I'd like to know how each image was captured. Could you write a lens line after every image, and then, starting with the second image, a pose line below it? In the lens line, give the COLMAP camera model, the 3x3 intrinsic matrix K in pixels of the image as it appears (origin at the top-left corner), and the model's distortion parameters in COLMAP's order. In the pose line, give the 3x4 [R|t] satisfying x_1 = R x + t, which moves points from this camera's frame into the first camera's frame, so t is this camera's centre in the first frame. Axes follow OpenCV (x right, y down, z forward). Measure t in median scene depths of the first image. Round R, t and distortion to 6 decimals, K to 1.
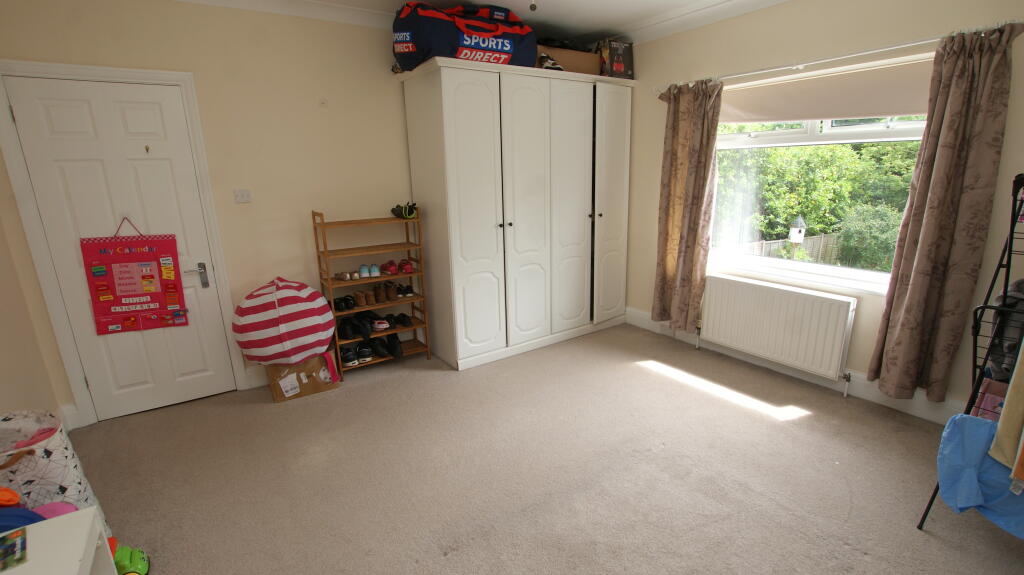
lens RADIAL K [[461.4, 0, 517.9], [0, 461.4, 293.1], [0, 0, 1]] dist [-0.034188, 0.001785]
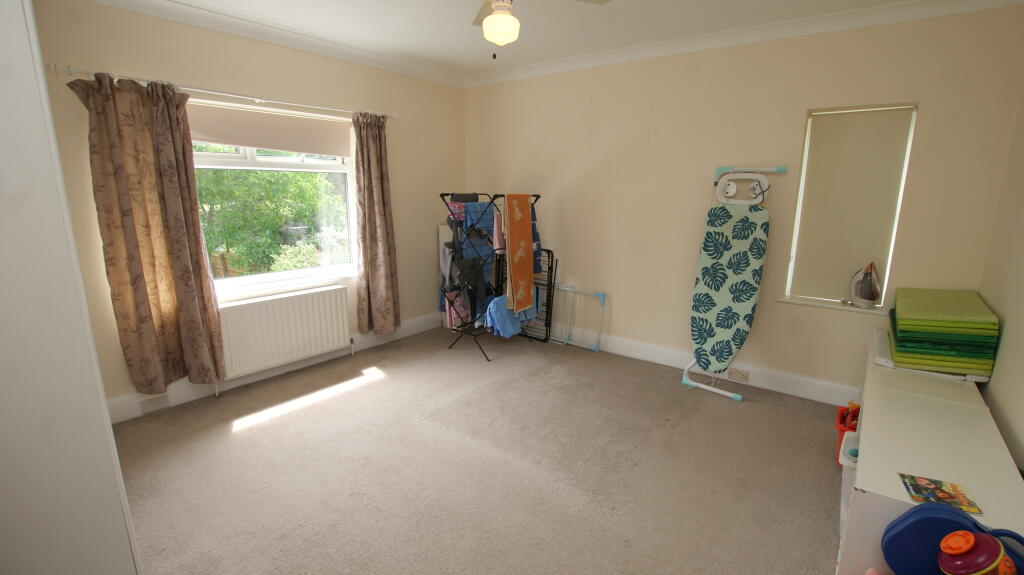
lens RADIAL K [[461.4, 0, 518.9], [0, 461.4, 290.0], [0, 0, 1]] dist [-0.034188, 0.001785]
pose [[-0.296034, -0.182001, 0.937678, -0.680665], [0.234883, 0.937665, 0.256154, -0.189898], [-0.925848, 0.296075, -0.234832, 0.774200]]
